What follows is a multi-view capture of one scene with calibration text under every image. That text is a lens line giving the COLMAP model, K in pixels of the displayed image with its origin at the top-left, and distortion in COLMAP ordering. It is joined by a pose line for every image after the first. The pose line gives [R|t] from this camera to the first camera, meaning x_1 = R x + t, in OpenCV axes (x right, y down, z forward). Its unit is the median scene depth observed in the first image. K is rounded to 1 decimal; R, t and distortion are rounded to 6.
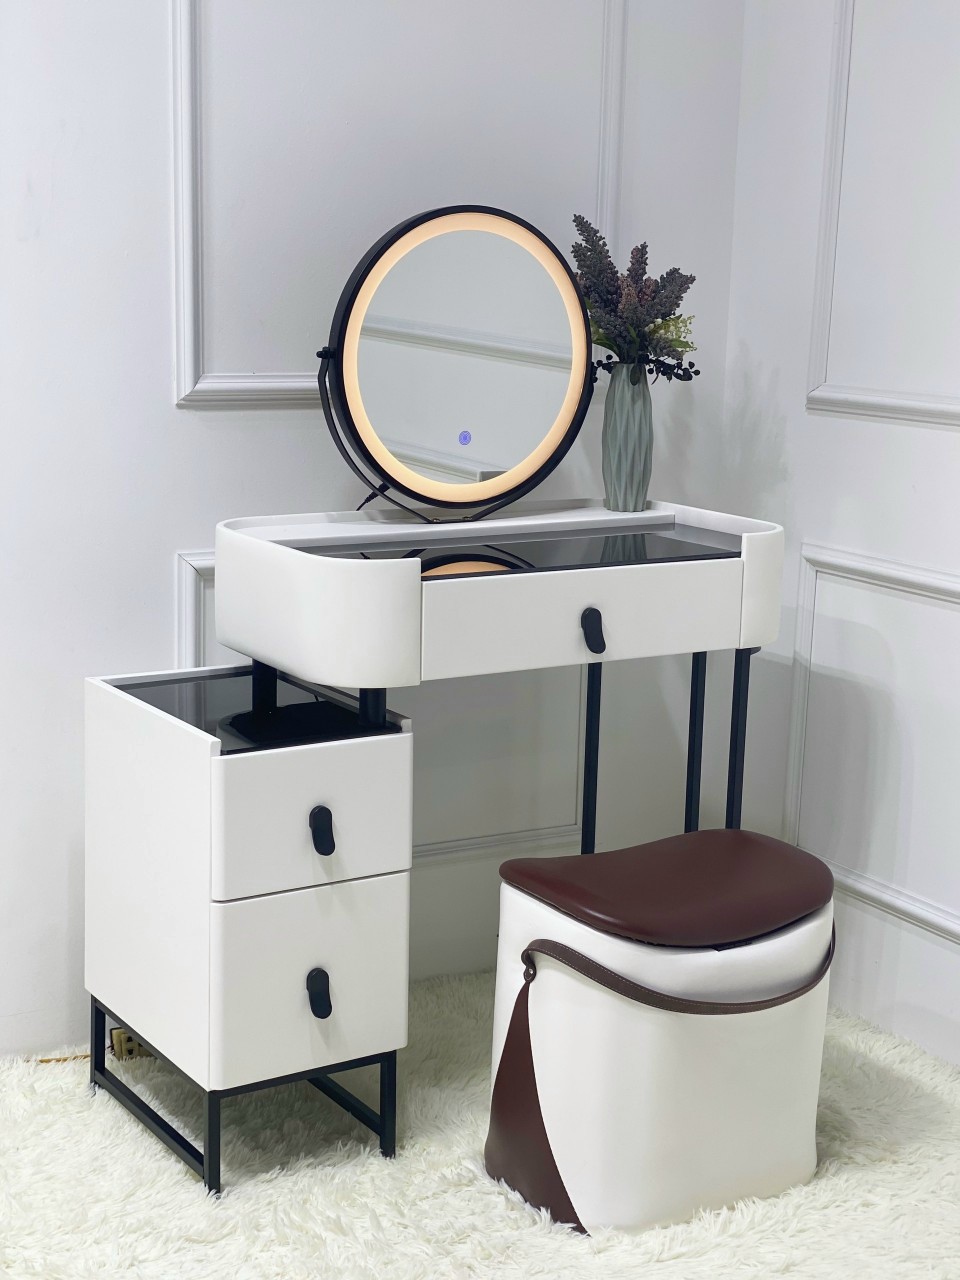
lens RADIAL K [[1984.1, 0, 480.0], [0, 1984.1, 640.0], [0, 0, 1]] dist [0.003201, 0.042526]
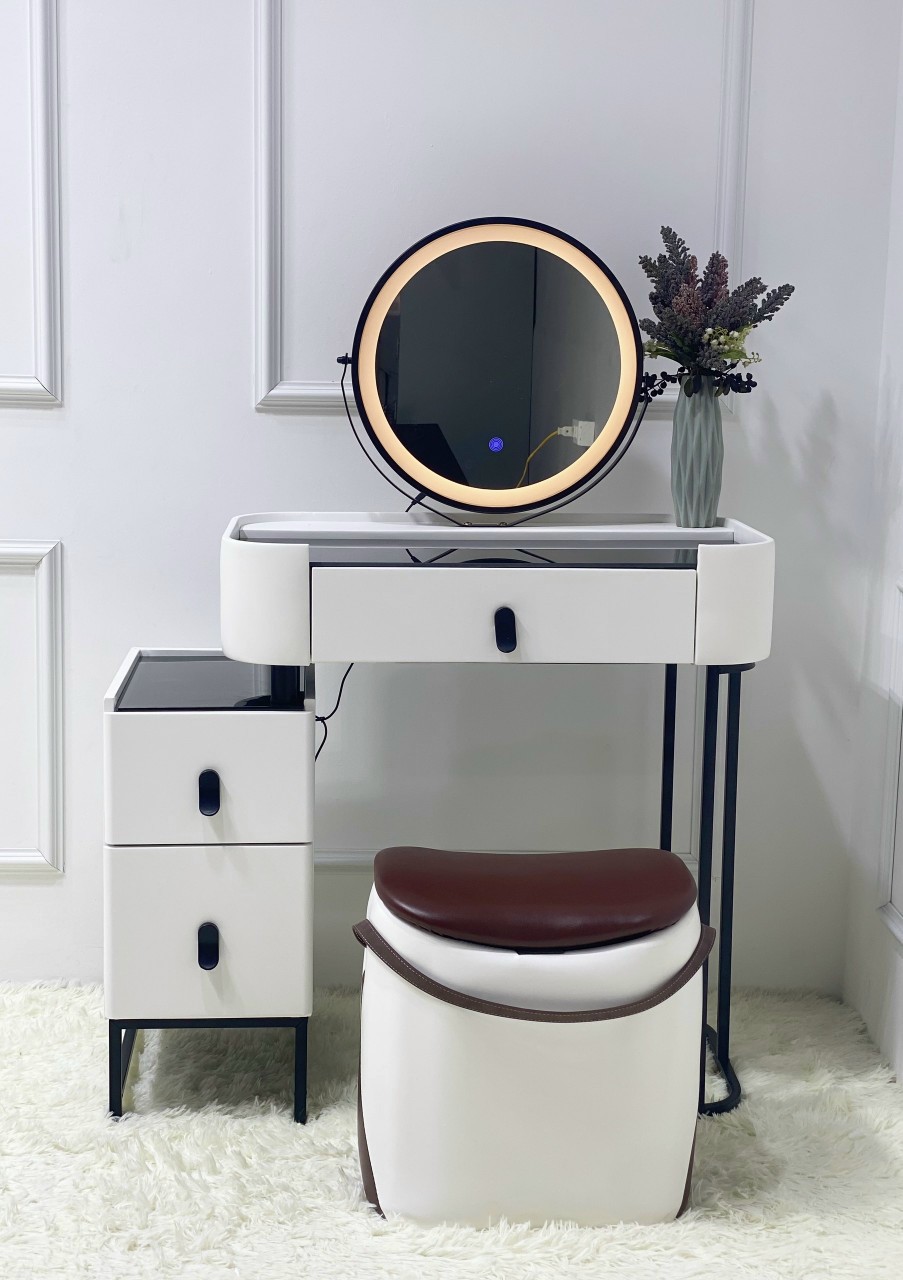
lens RADIAL K [[2008.7, 0, 451.5], [0, 2008.7, 640.0], [0, 0, 1]] dist [0.027899, 0.034752]
pose [[0.875984, 0.064429, -0.478018, 0.496518], [-0.083194, 0.996368, -0.018161, 0.020207], [0.475112, 0.055677, 0.878162, 0.090293]]
